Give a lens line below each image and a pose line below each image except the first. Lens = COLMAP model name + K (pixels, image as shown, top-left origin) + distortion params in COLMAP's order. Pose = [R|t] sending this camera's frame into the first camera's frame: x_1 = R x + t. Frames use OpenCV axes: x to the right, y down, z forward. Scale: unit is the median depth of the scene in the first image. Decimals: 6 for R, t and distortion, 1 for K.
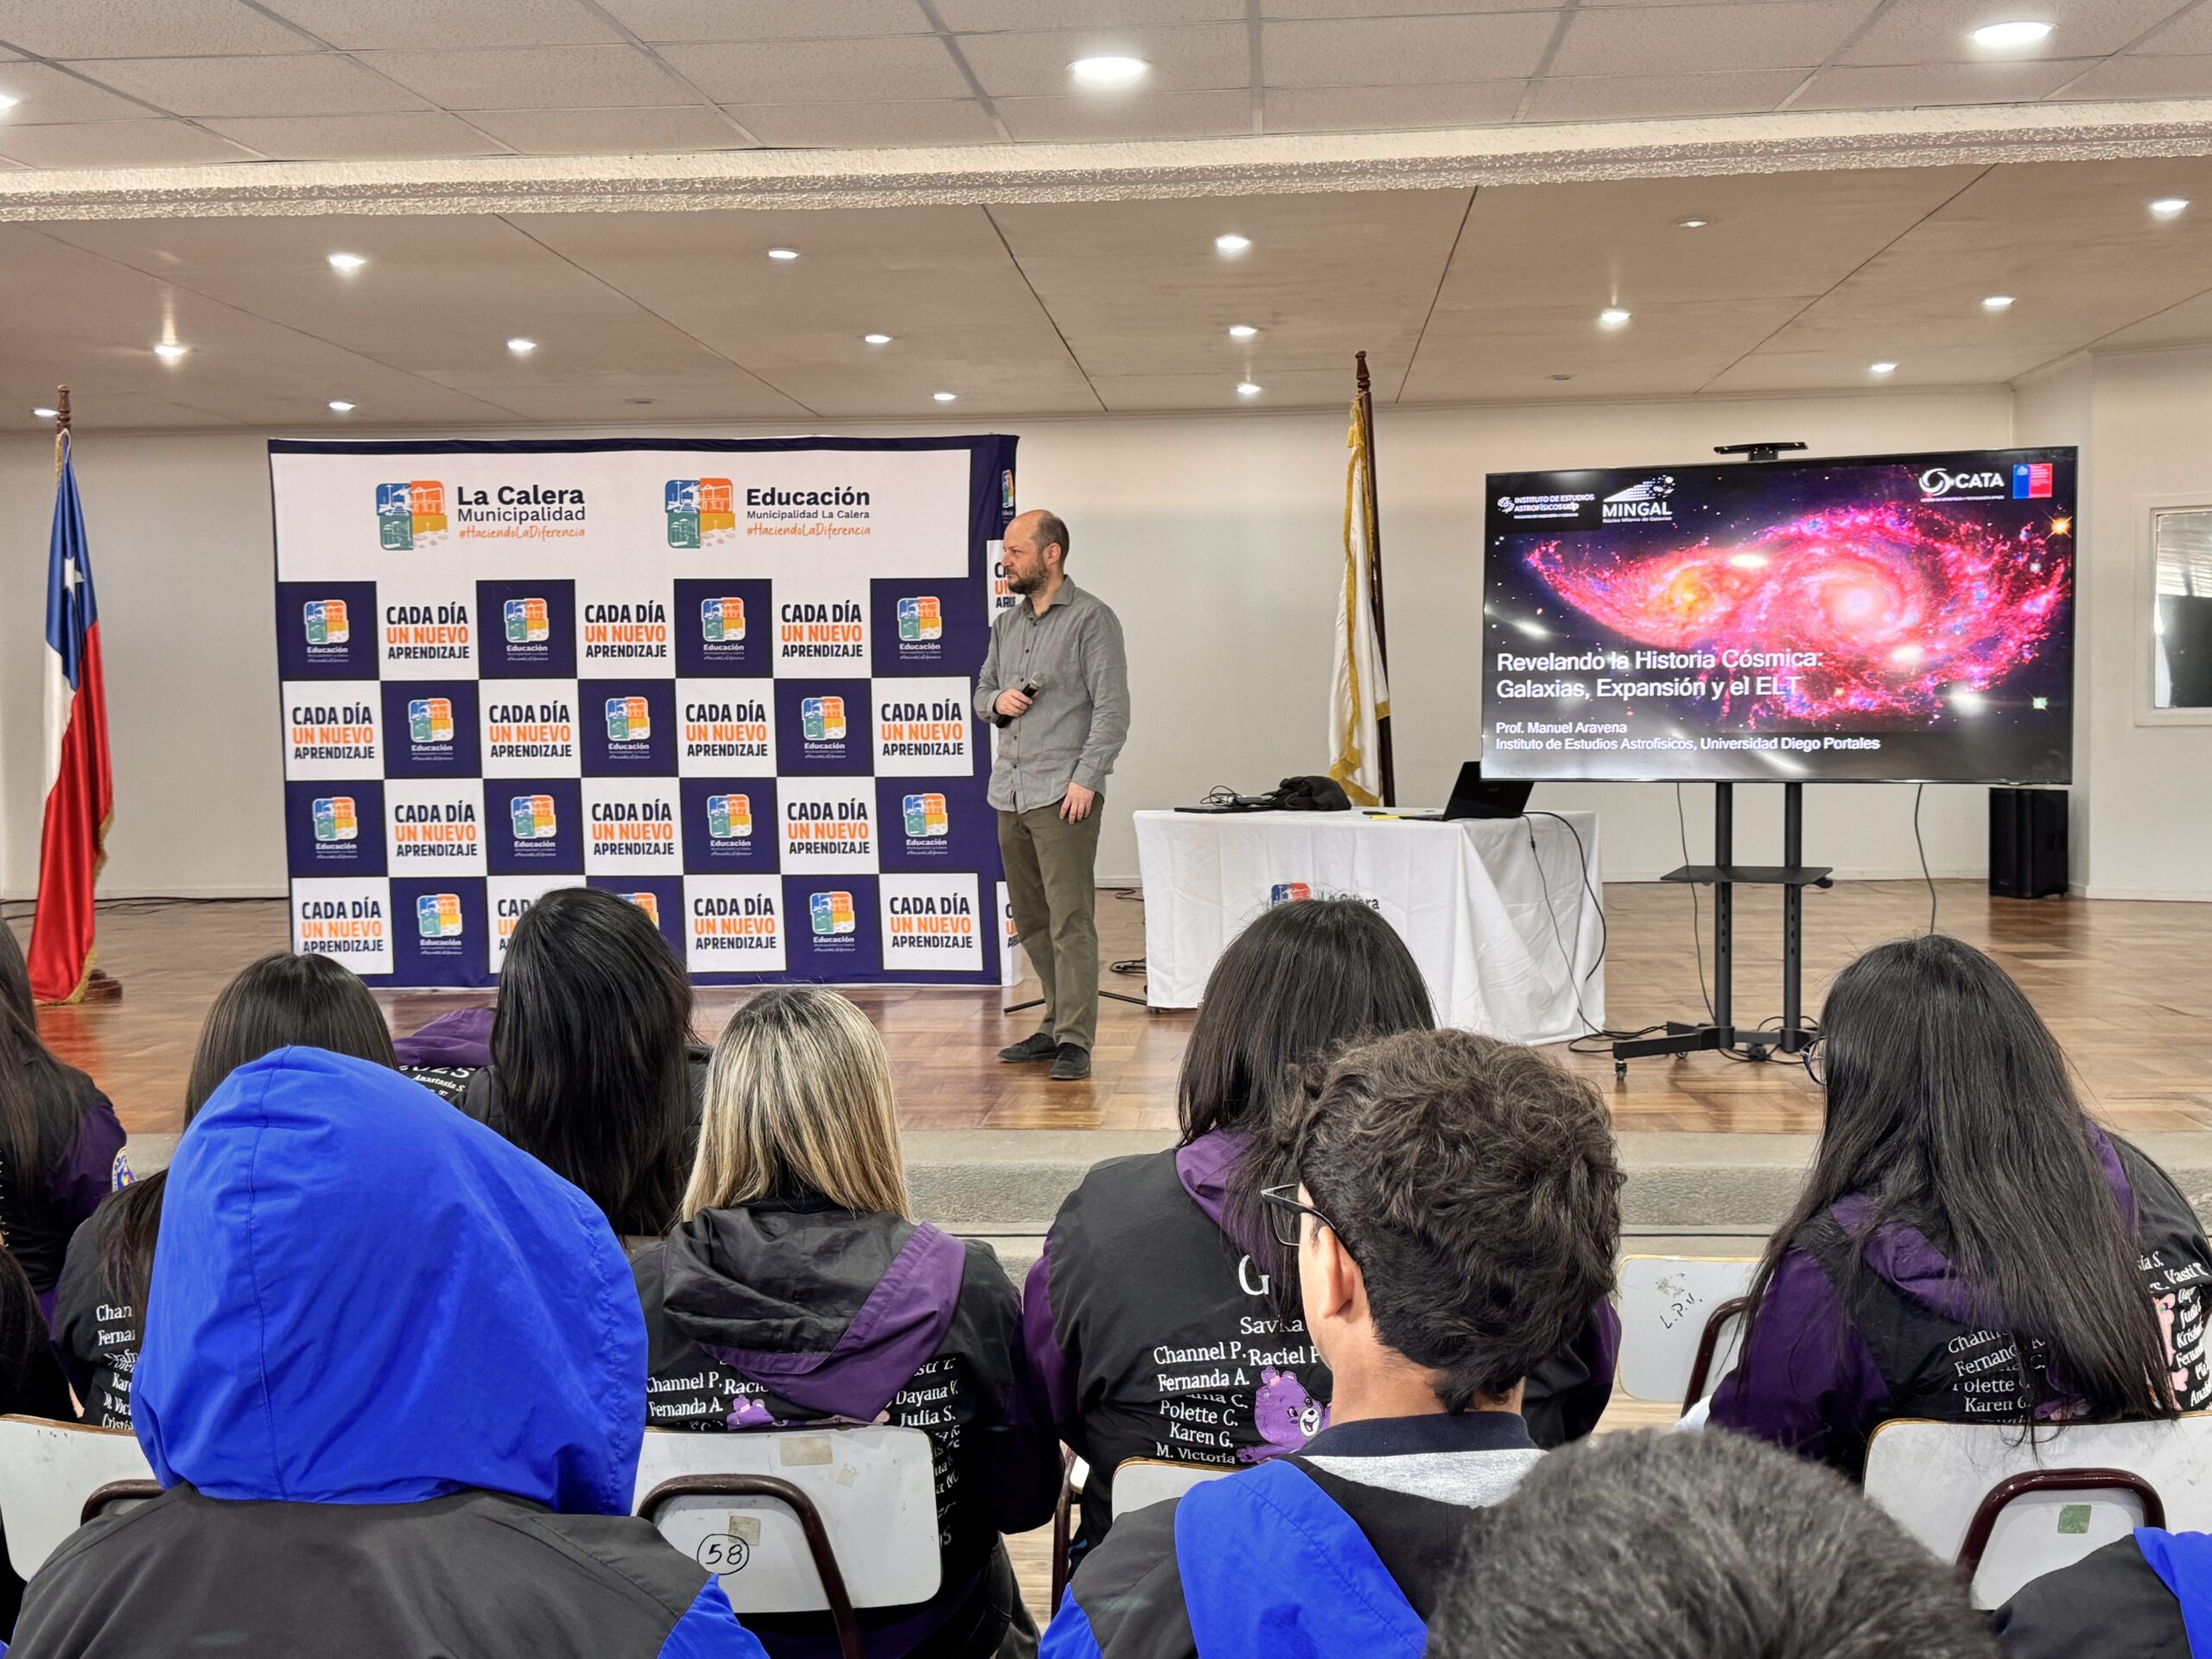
lens RADIAL K [[2368.9, 0, 1100.9], [0, 2368.9, 823.2], [0, 0, 1]] dist [0.127691, 0.000000]
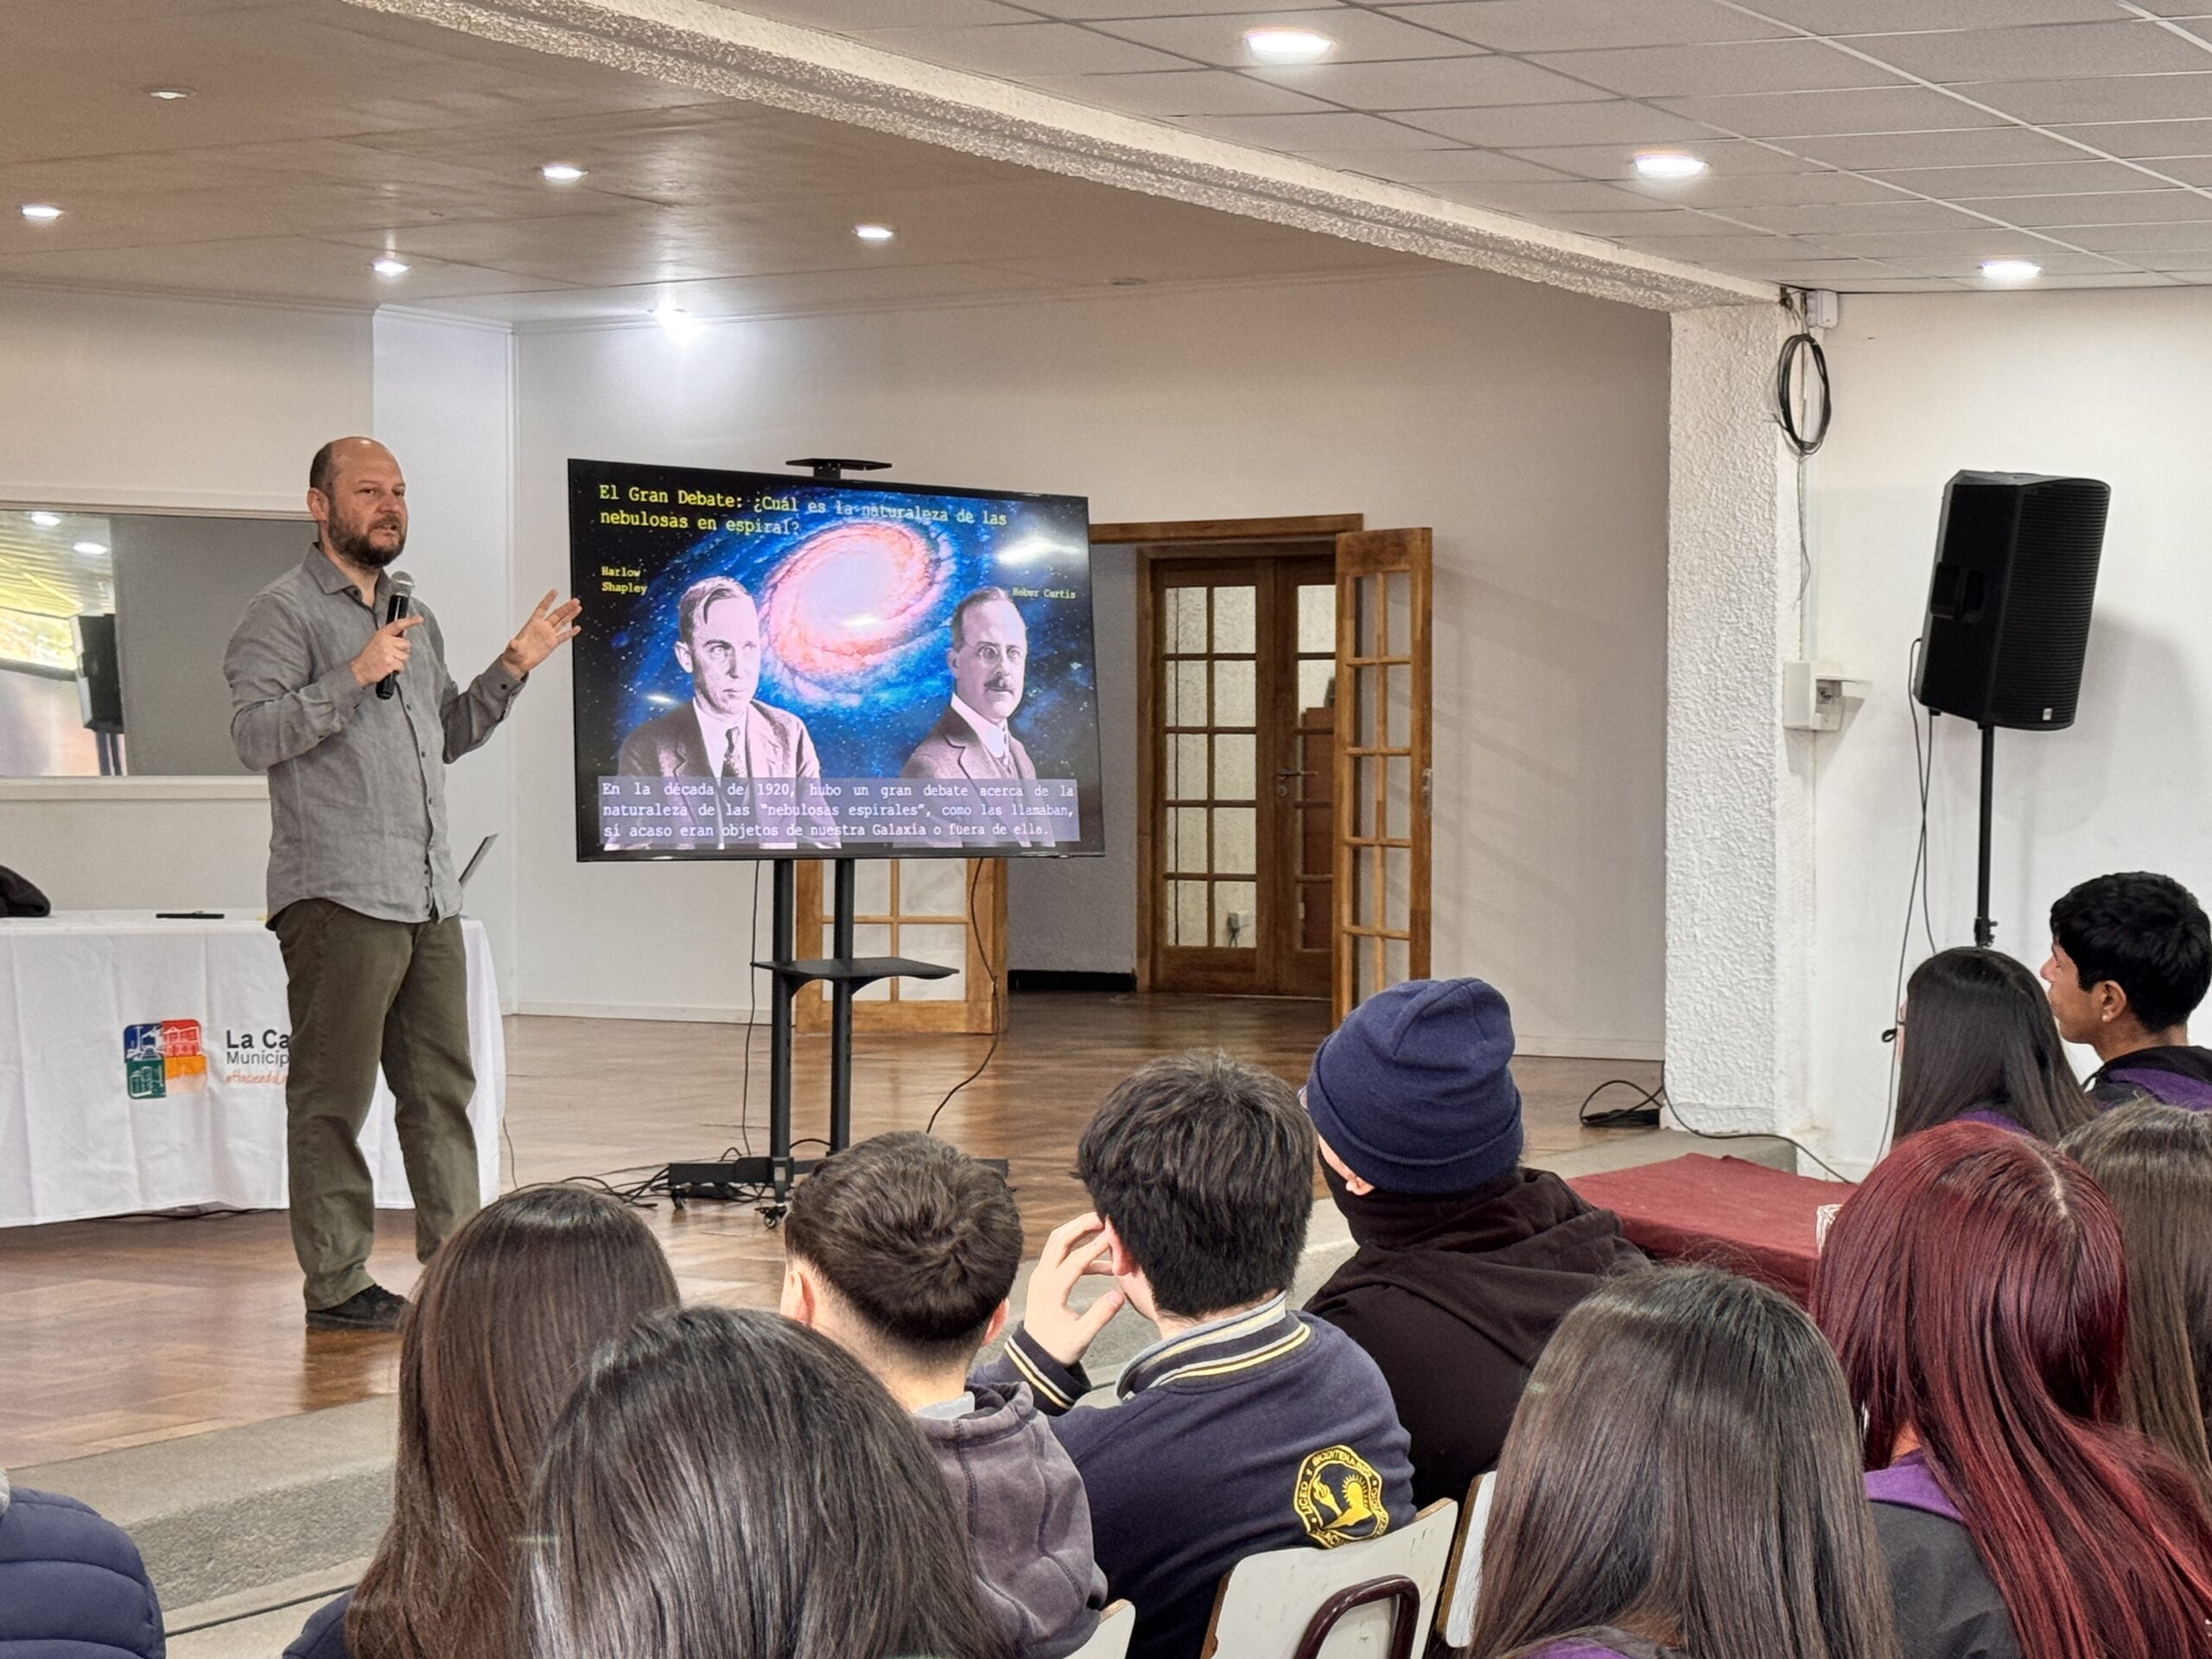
lens RADIAL K [[4178.5, 0, 1087.4], [0, 4178.5, 840.3], [0, 0, 1]] dist [0.150937, 0.000000]
pose [[0.448603, -0.003891, 0.893723, -1.002216], [0.033023, 0.999380, -0.012225, -0.003192], [-0.893121, 0.034998, 0.448453, 0.264857]]
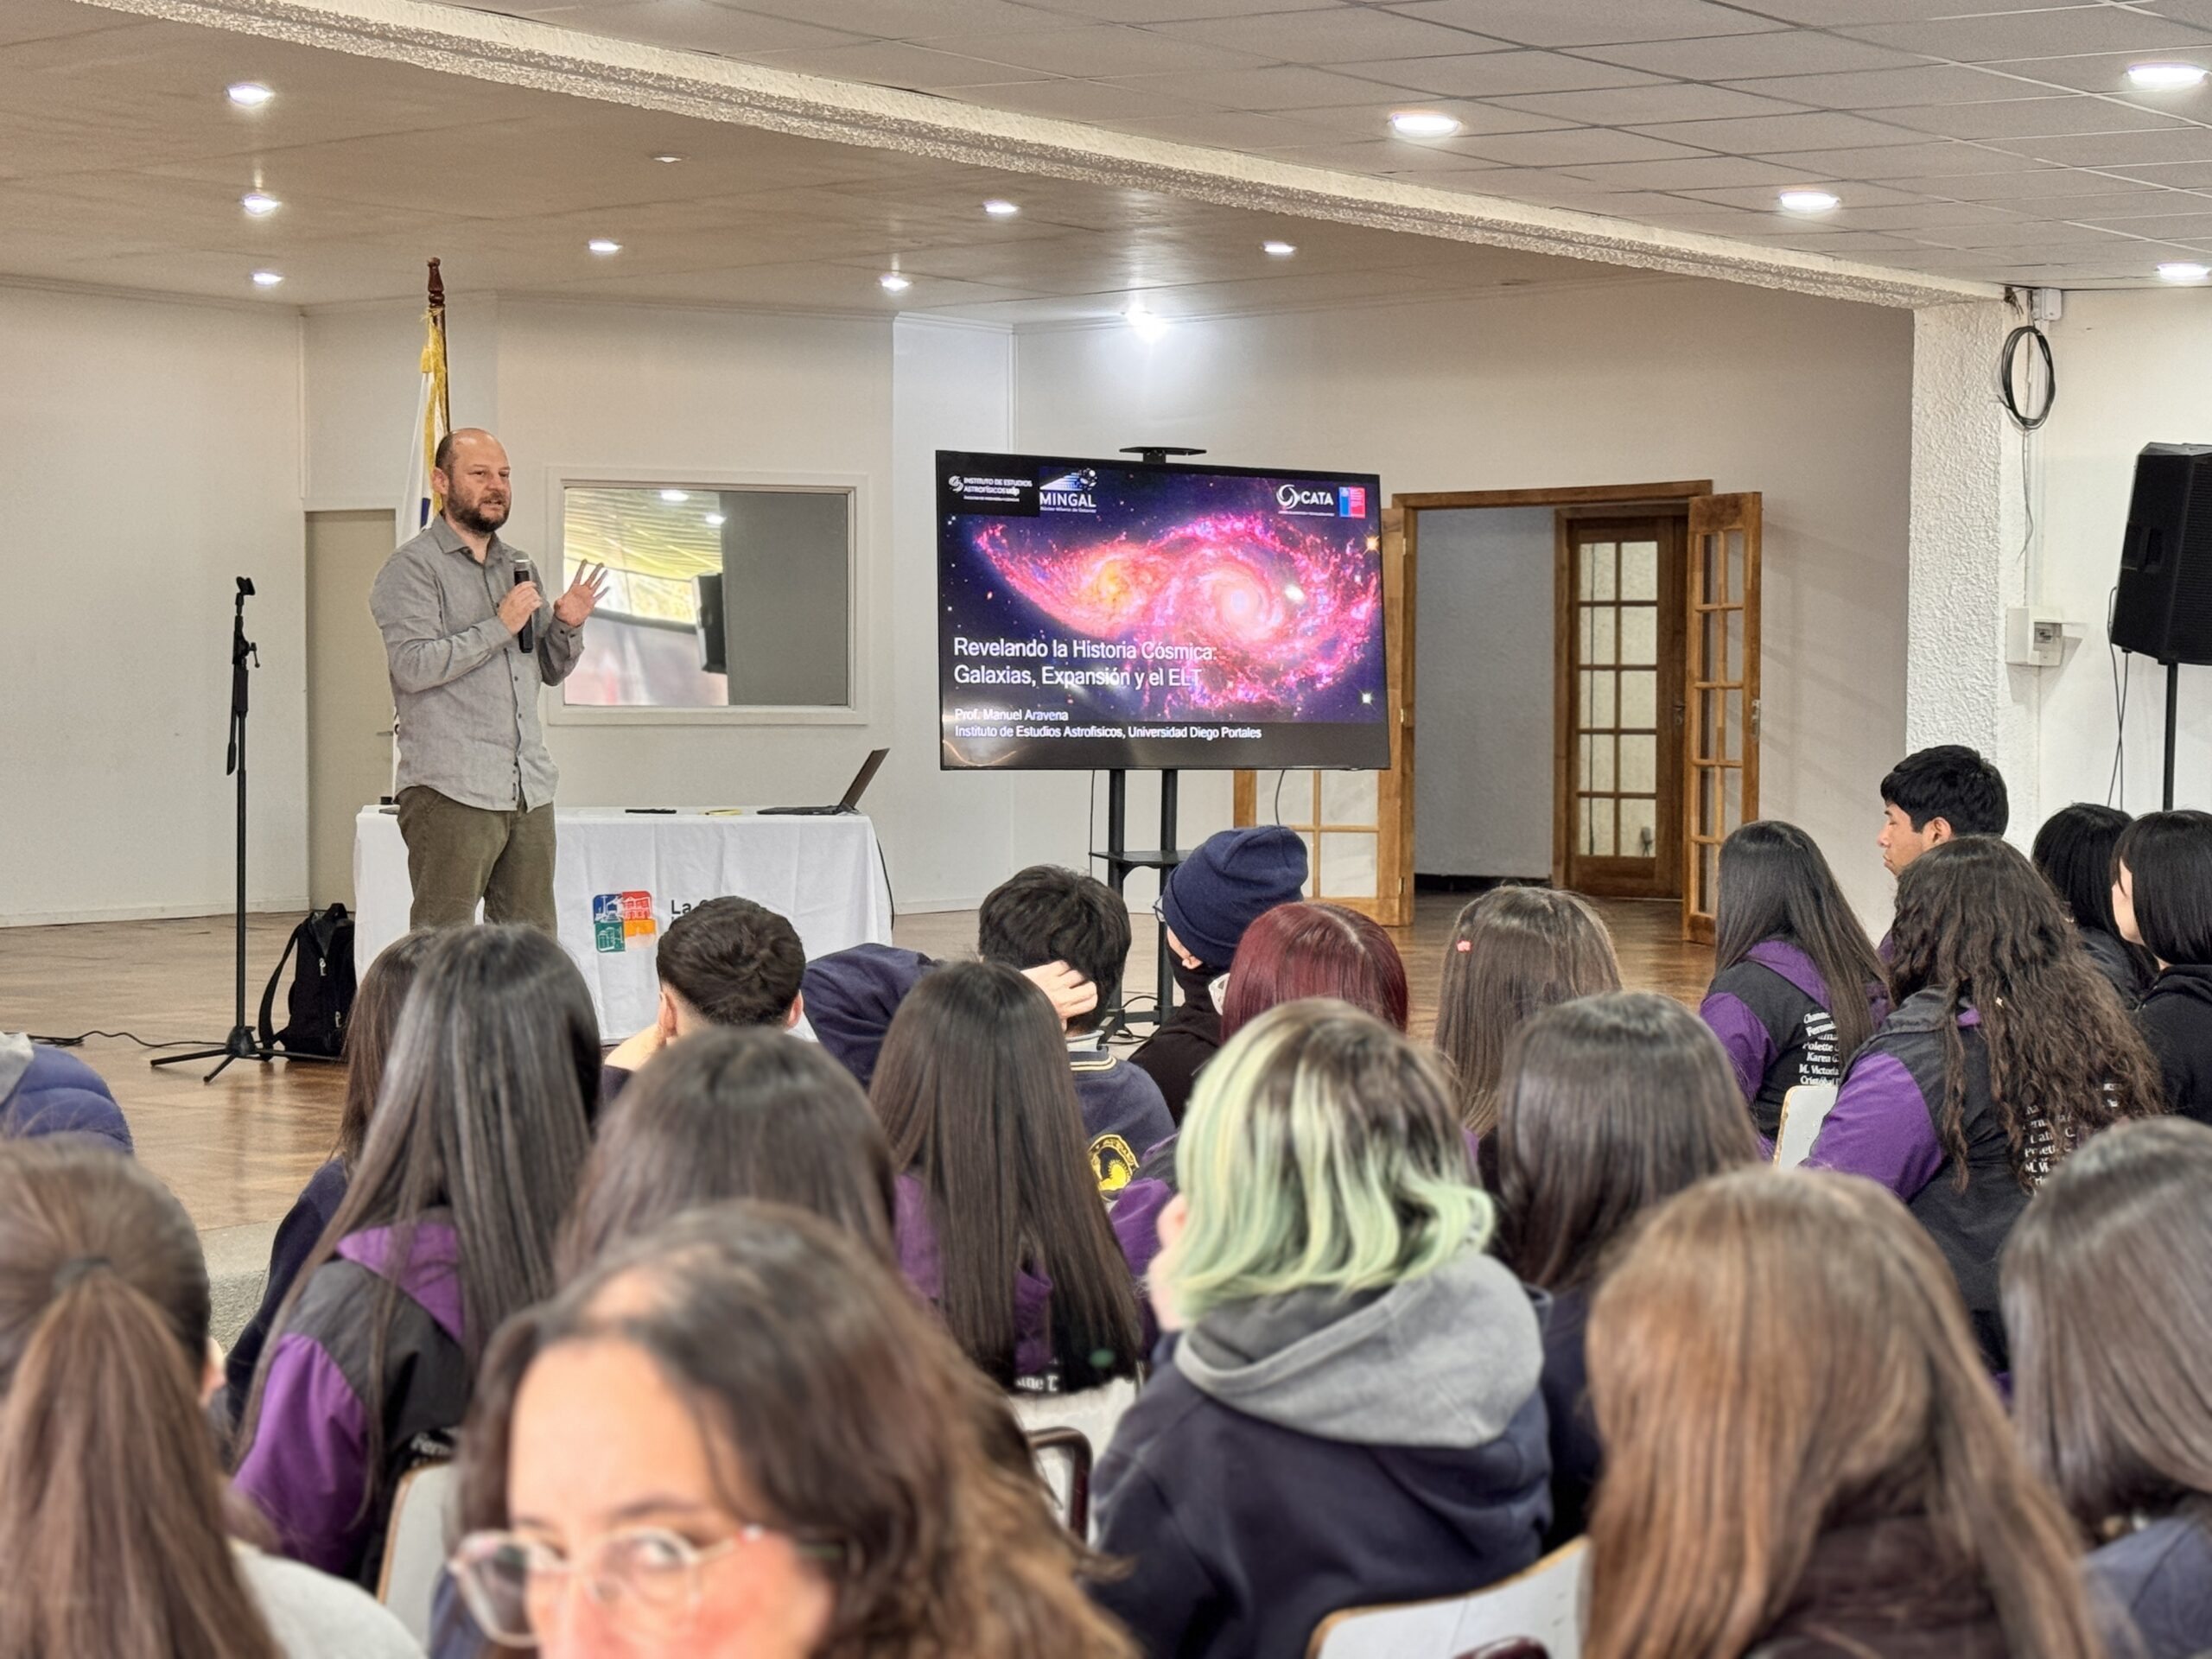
lens RADIAL K [[3861.1, 0, 1122.1], [0, 3861.1, 839.9], [0, 0, 1]] dist [0.097912, 0.000000]
pose [[0.575701, -0.015922, 0.817505, -1.114762], [0.027798, 0.999614, -0.000107, 0.013217], [-0.817187, 0.022786, 0.575921, 0.046874]]
